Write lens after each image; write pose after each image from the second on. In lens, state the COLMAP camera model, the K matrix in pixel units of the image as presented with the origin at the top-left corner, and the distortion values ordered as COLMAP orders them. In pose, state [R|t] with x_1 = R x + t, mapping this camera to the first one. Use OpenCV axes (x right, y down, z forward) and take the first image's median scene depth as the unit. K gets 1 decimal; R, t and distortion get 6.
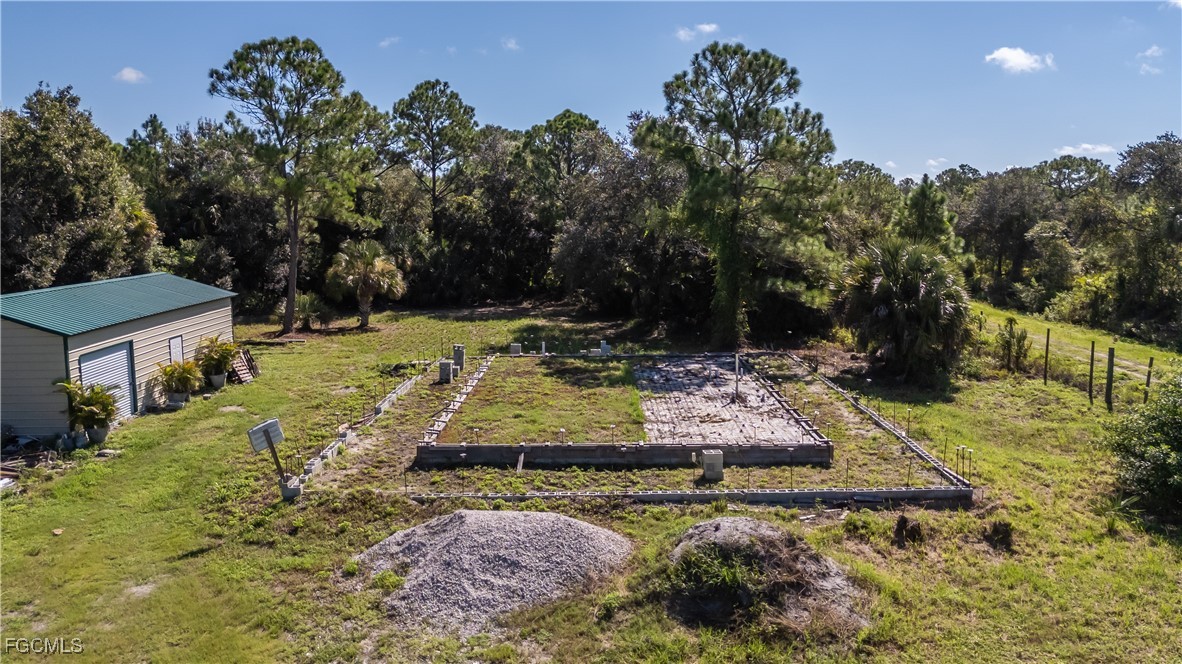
lens RADIAL K [[908.8, 0, 591.0], [0, 908.8, 332.0], [0, 0, 1]] dist [0.006320, -0.044264]
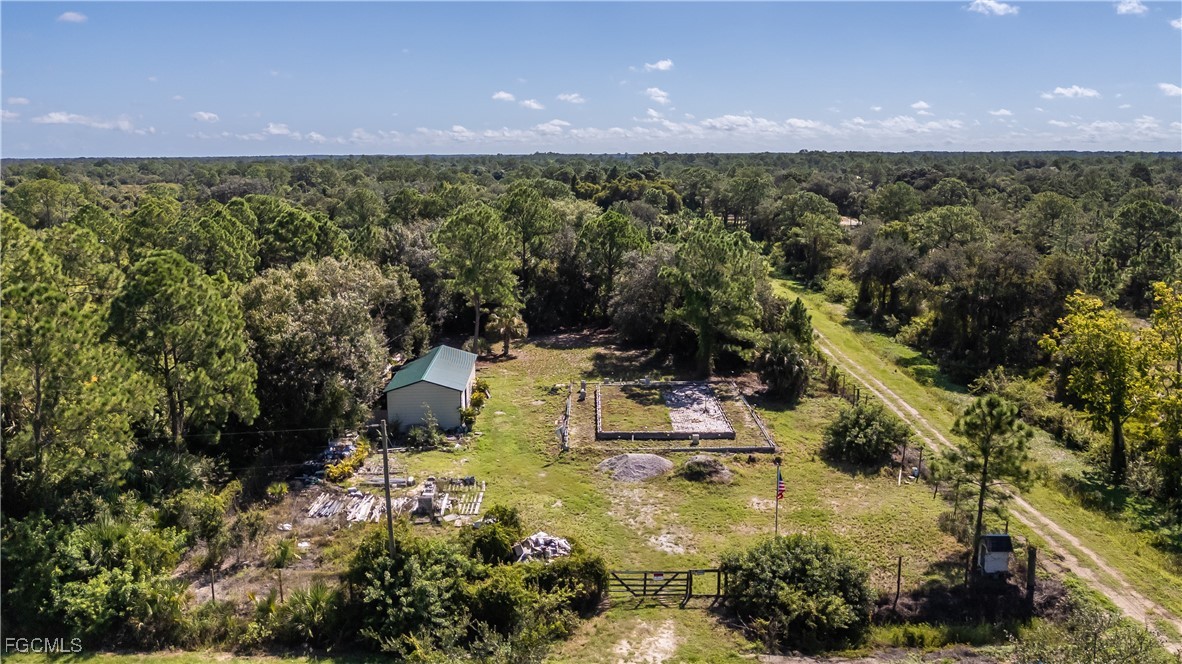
lens RADIAL K [[908.8, 0, 591.0], [0, 908.8, 332.0], [0, 0, 1]] dist [0.006320, -0.044264]
pose [[0.999905, 0.000922, 0.013726, -0.161864], [-0.001723, 0.998288, 0.058472, -0.242300], [-0.013649, -0.058490, 0.998195, -1.255895]]
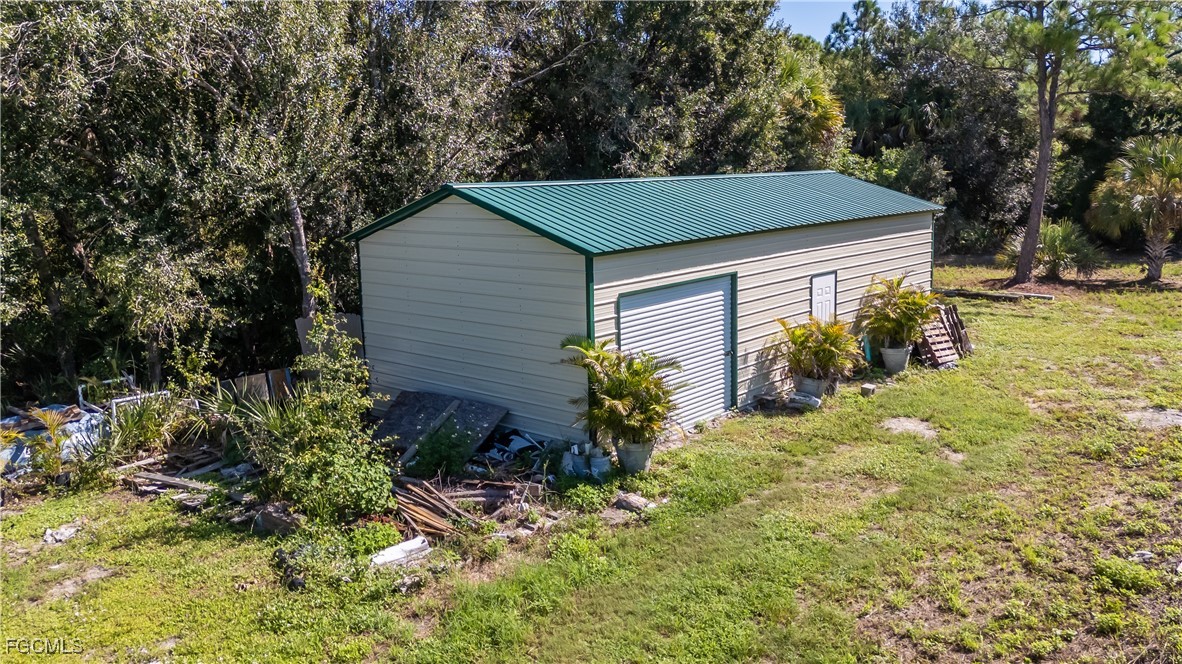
lens RADIAL K [[891.1, 0, 612.5], [0, 891.1, 310.3], [0, 0, 1]] dist [0.060345, -0.150343]
pose [[0.740137, 0.090933, -0.666279, -0.184650], [-0.068822, 0.995855, 0.059463, 0.004137], [0.668925, 0.001844, 0.743328, 0.500556]]
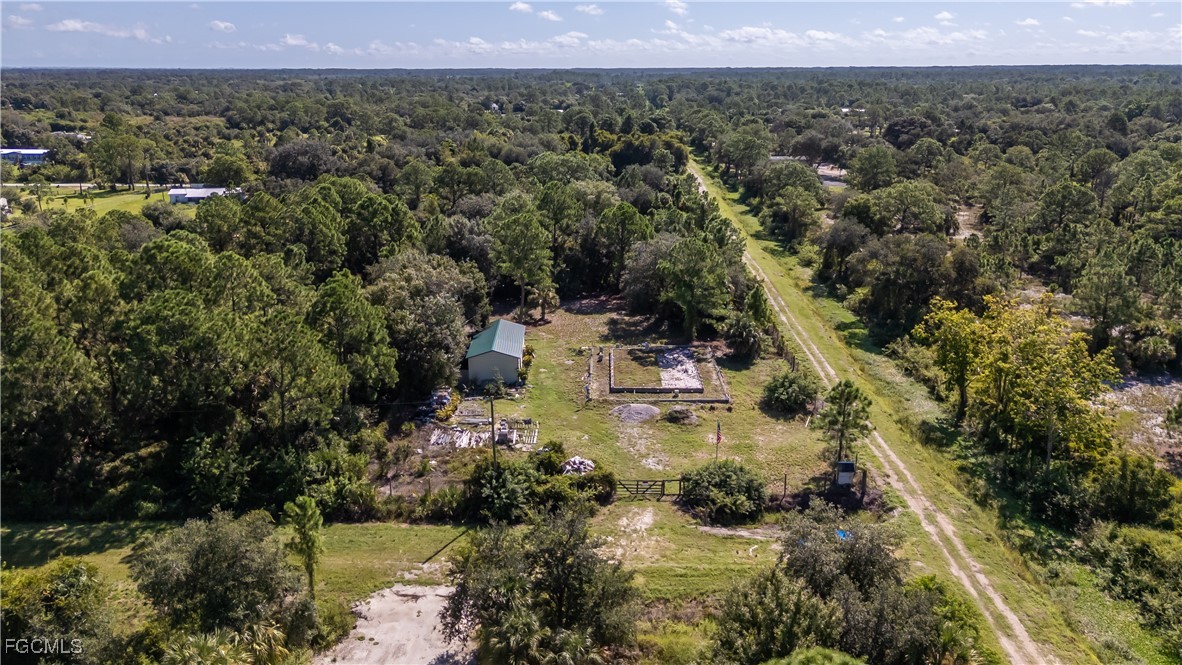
lens RADIAL K [[874.3, 0, 591.0], [0, 874.3, 332.5], [0, 0, 1]] dist [0.090664, -0.193635]
pose [[0.999970, 0.007255, -0.002655, -0.178383], [-0.006761, 0.988120, 0.153534, -0.510847], [0.003737, -0.153512, 0.988140, -2.045268]]
